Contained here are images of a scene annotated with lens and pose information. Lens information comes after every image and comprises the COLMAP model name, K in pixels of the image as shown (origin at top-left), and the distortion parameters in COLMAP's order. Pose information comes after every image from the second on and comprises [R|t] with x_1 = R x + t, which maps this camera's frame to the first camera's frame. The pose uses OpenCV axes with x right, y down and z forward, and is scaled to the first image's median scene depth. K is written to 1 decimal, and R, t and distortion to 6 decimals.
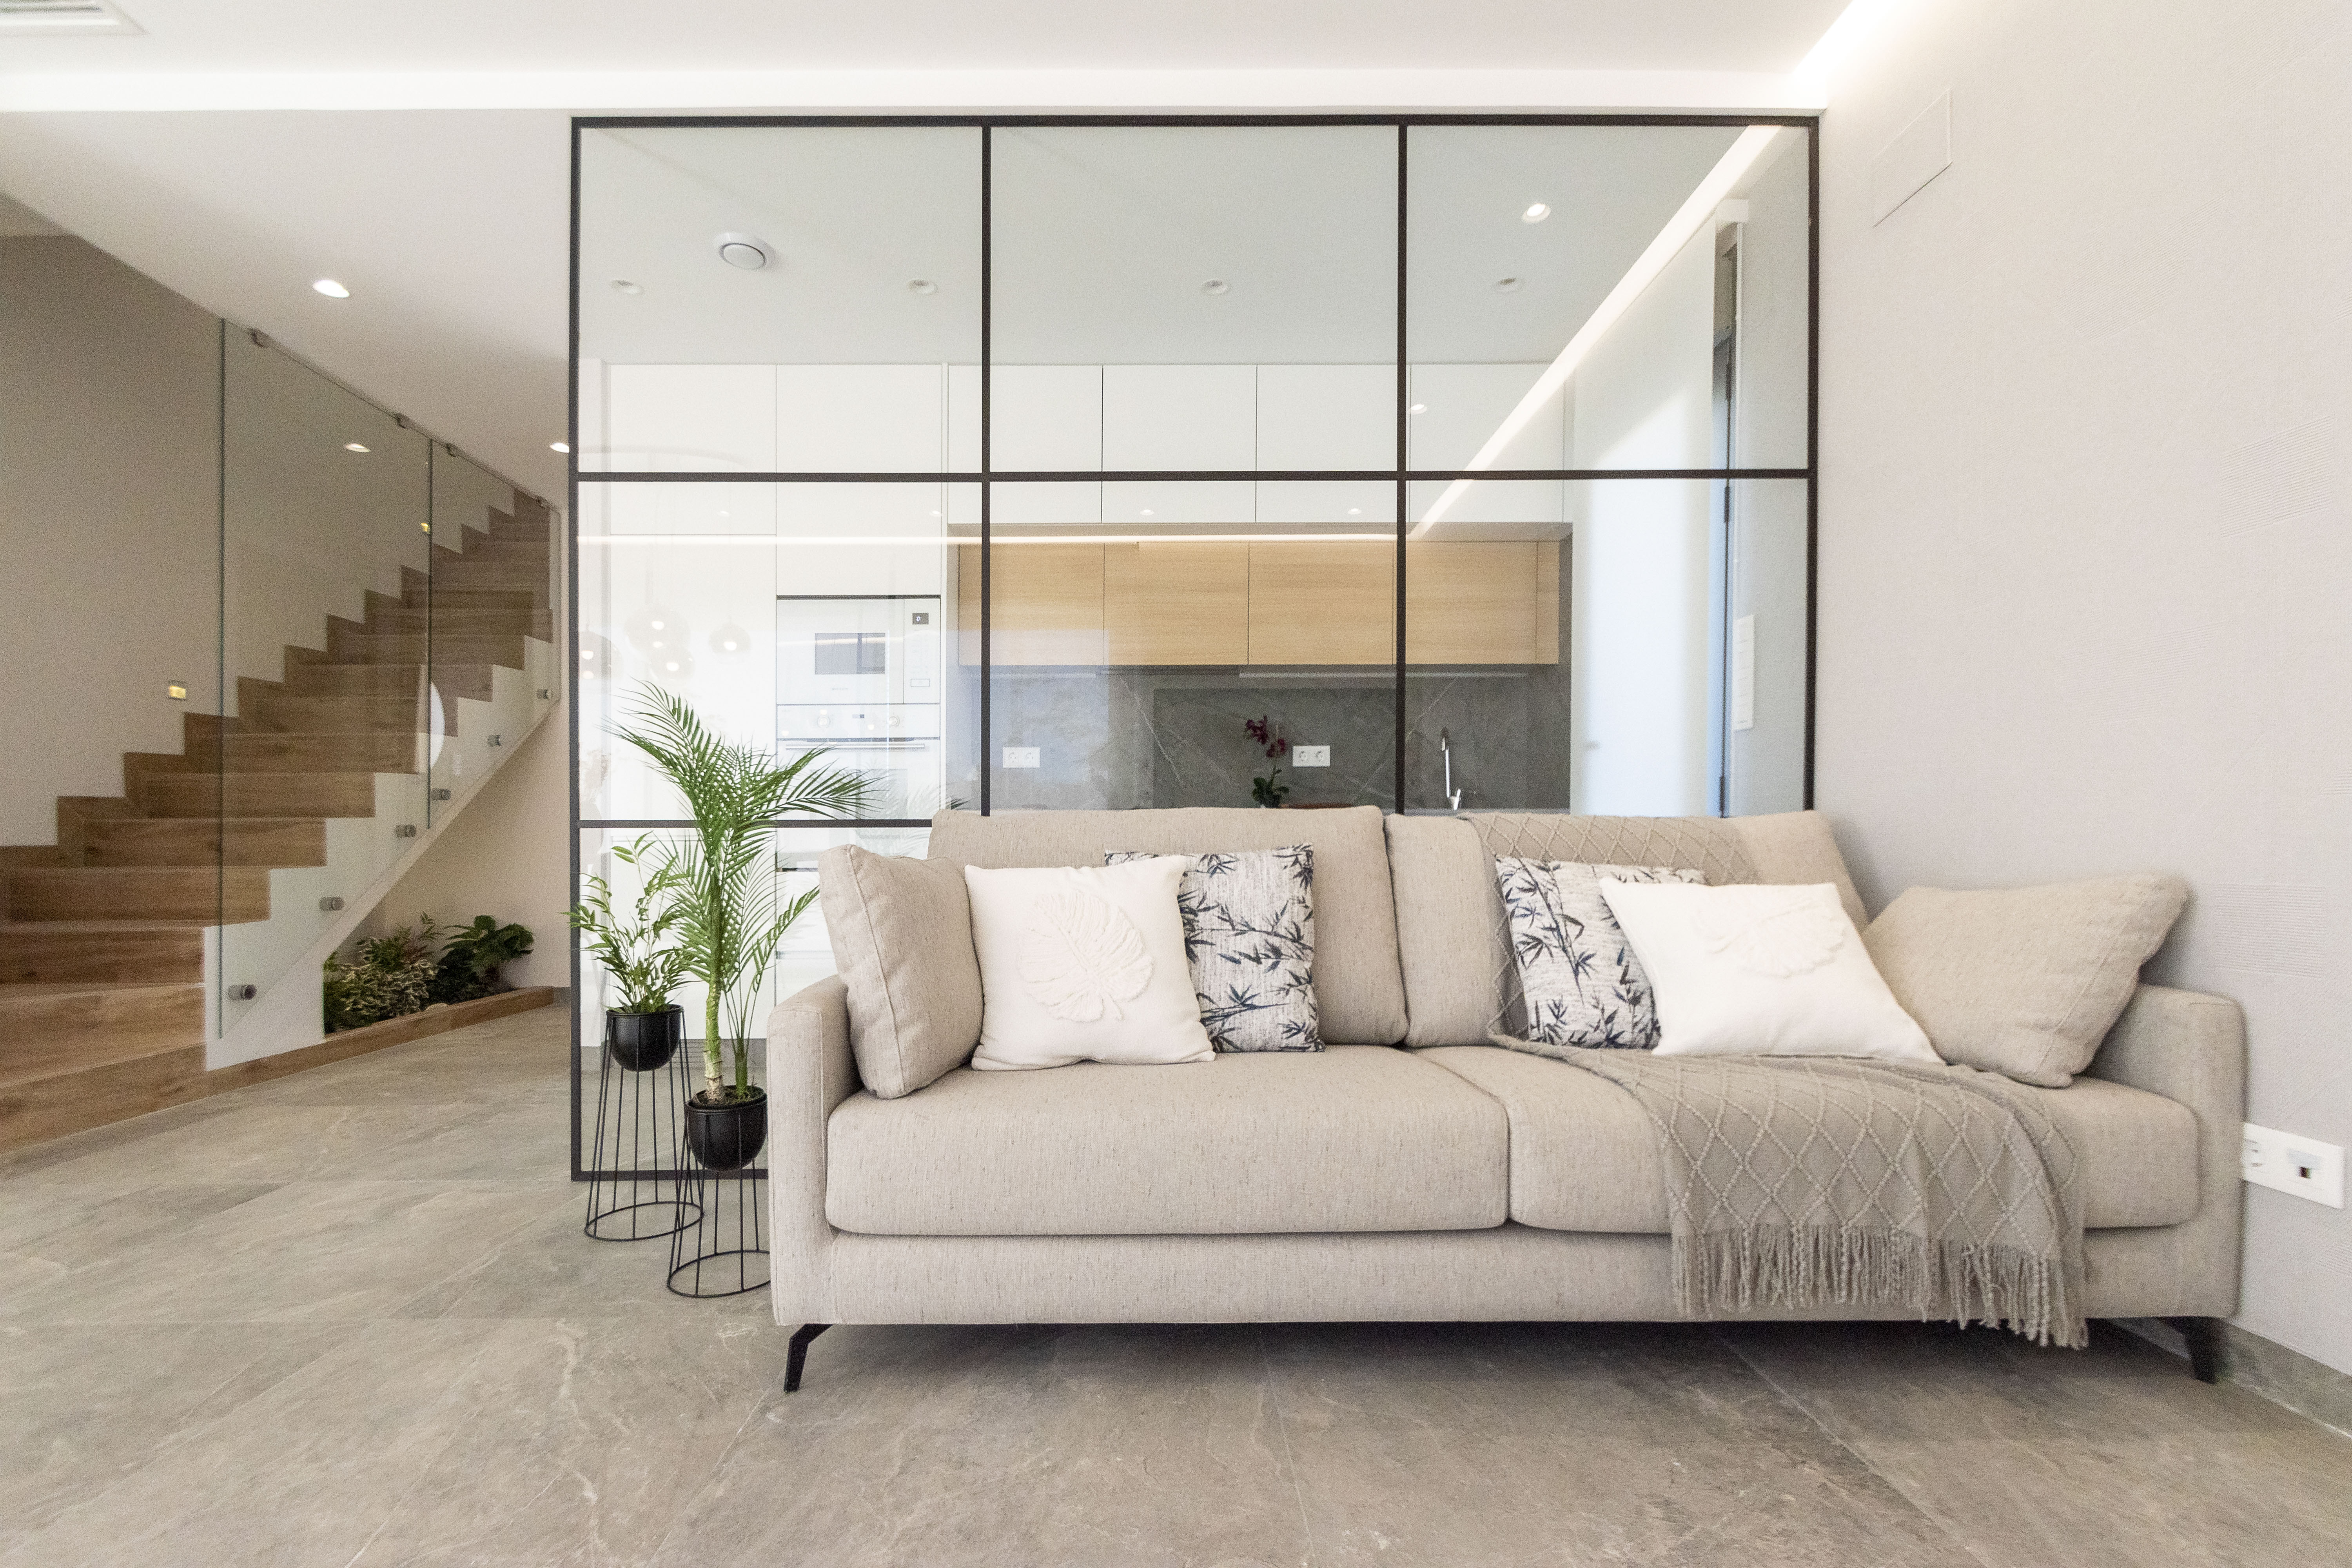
lens RADIAL K [[959.1, 0, 1093.1], [0, 959.1, 870.0], [0, 0, 1]] dist [0.000565, 0.000124]
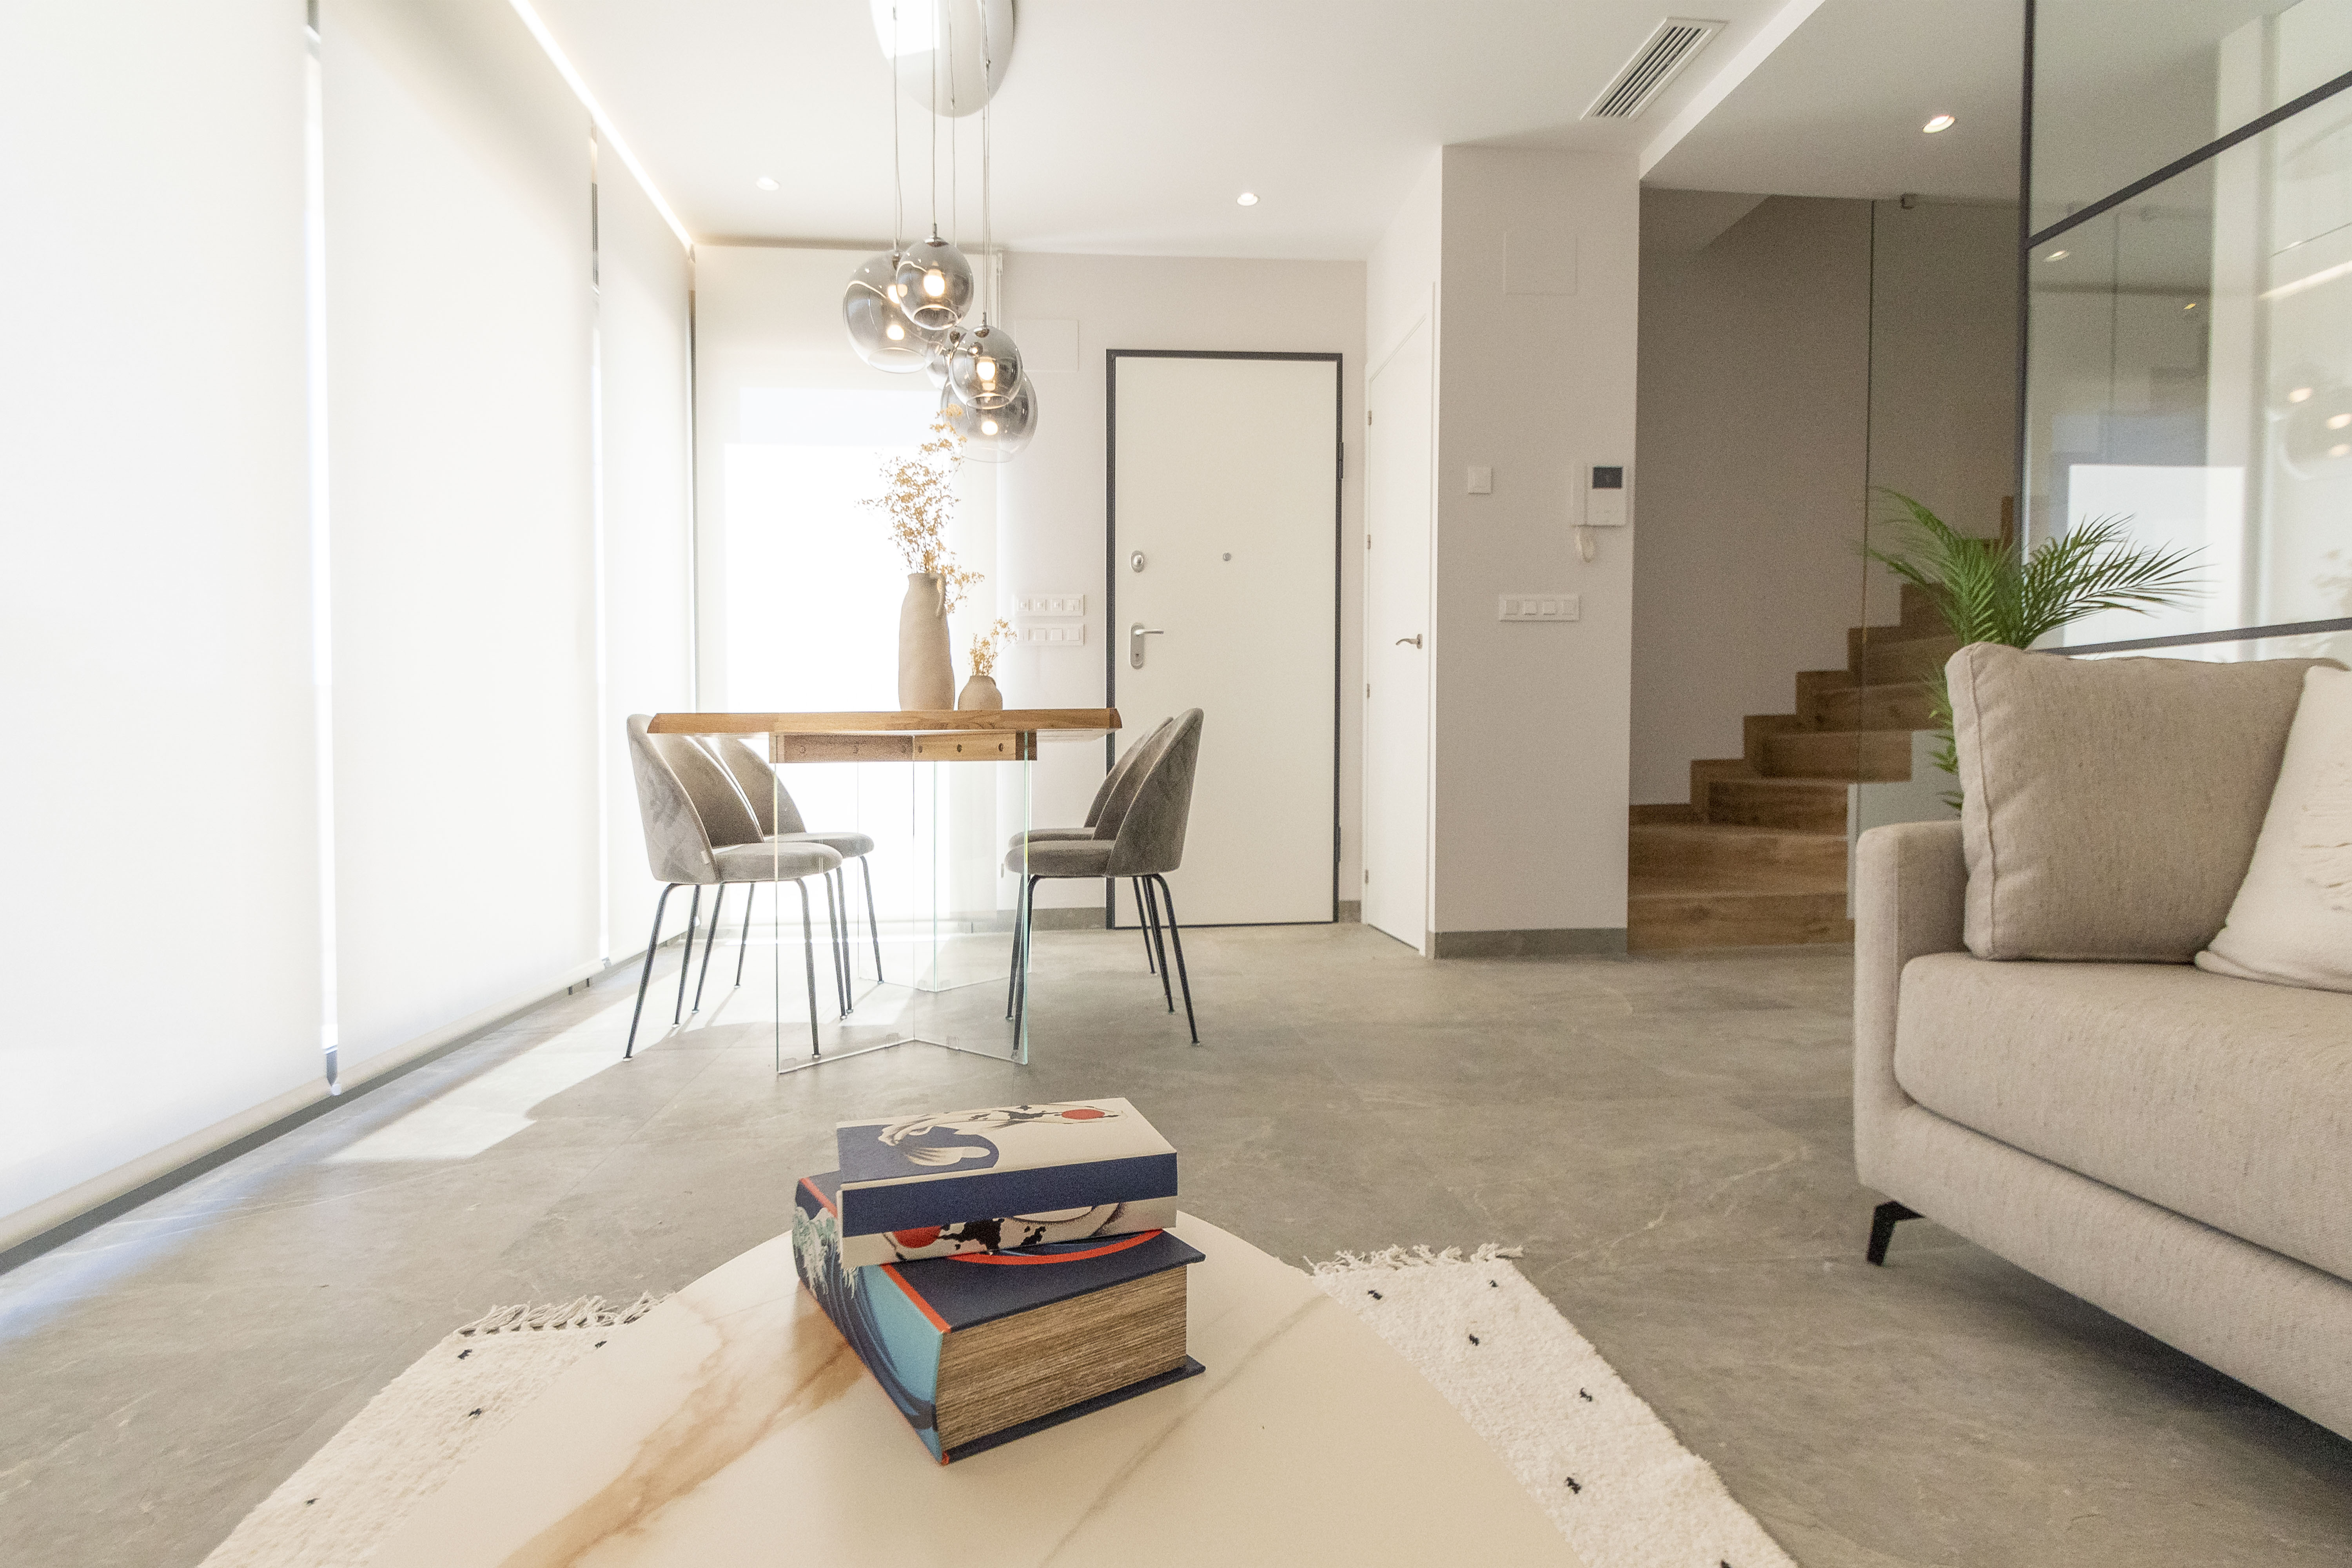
lens RADIAL K [[1161.3, 0, 1176.4], [0, 1161.3, 814.1], [0, 0, 1]] dist [-0.020933, -0.000116]
pose [[0.129311, 0.061603, -0.989689, 0.254836], [-0.018286, 0.998047, 0.059734, 0.029573], [0.991436, 0.010373, 0.130185, 0.085738]]
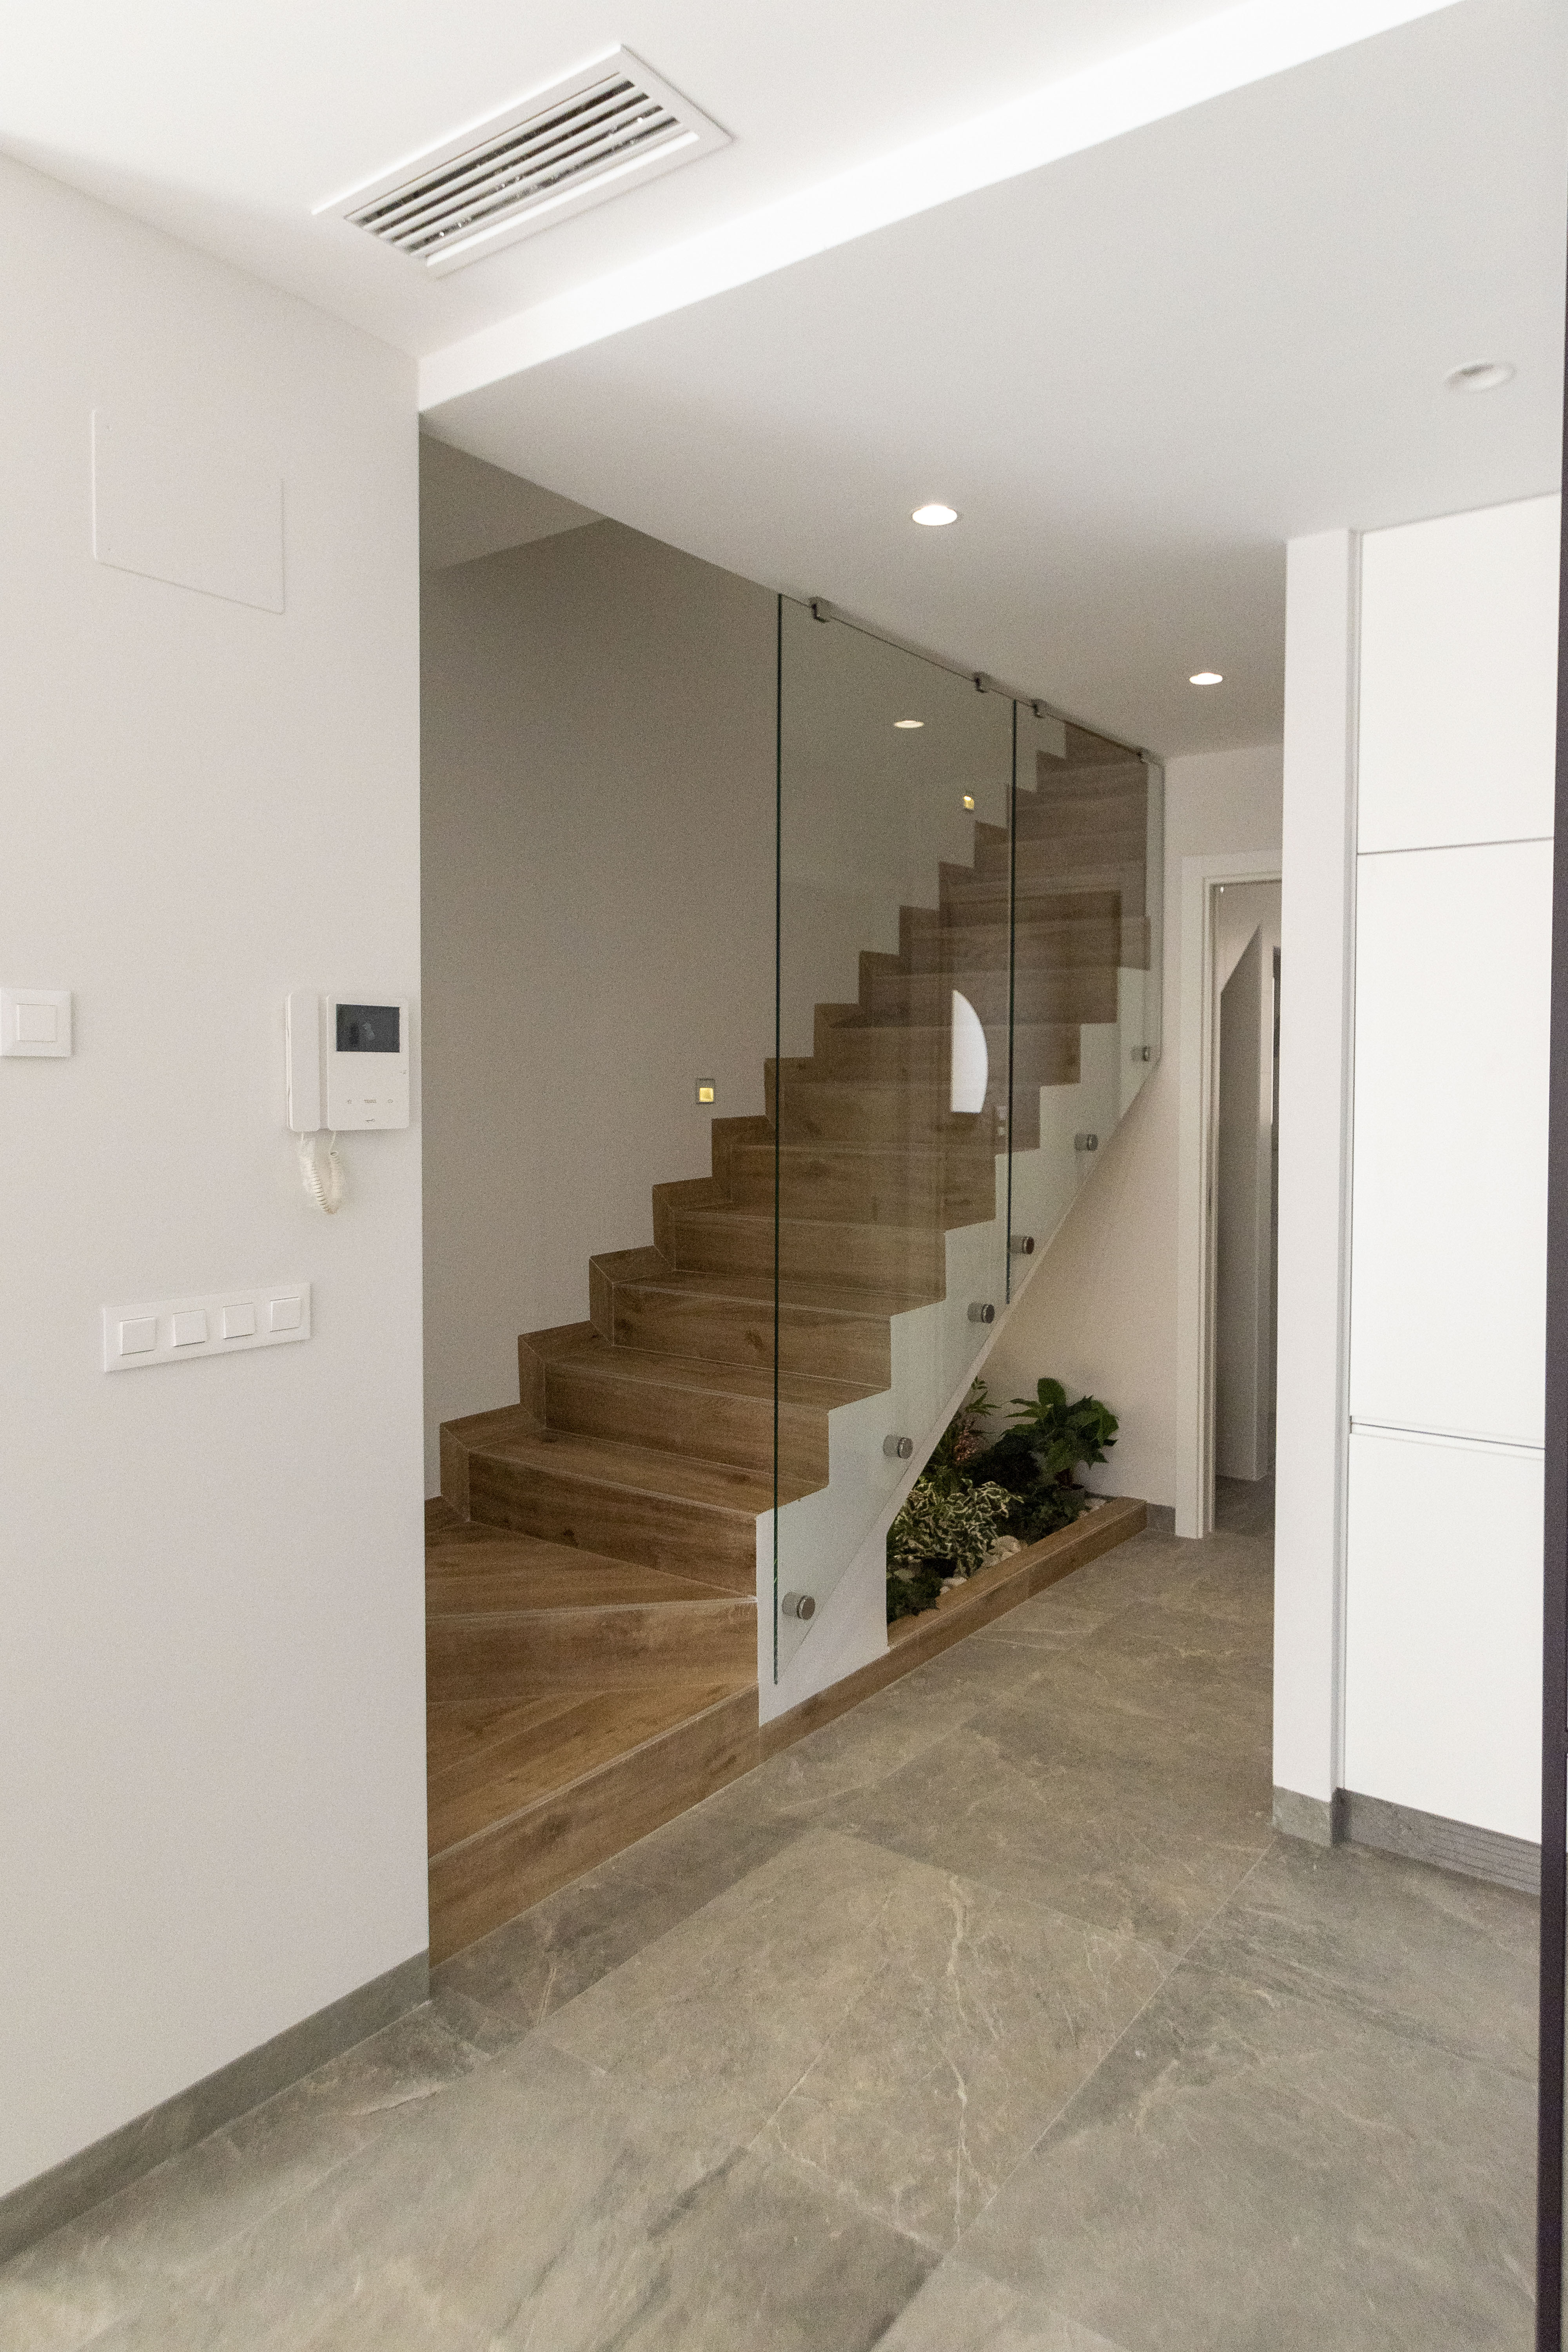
lens RADIAL K [[1381.3, 0, 1023.5], [0, 1381.3, 1113.9], [0, 0, 1]] dist [0.017547, -0.000775]
pose [[0.875273, -0.009863, -0.483528, -0.303637], [0.007506, 0.999949, -0.006810, -0.208137], [0.483571, 0.002331, 0.875302, 0.254794]]
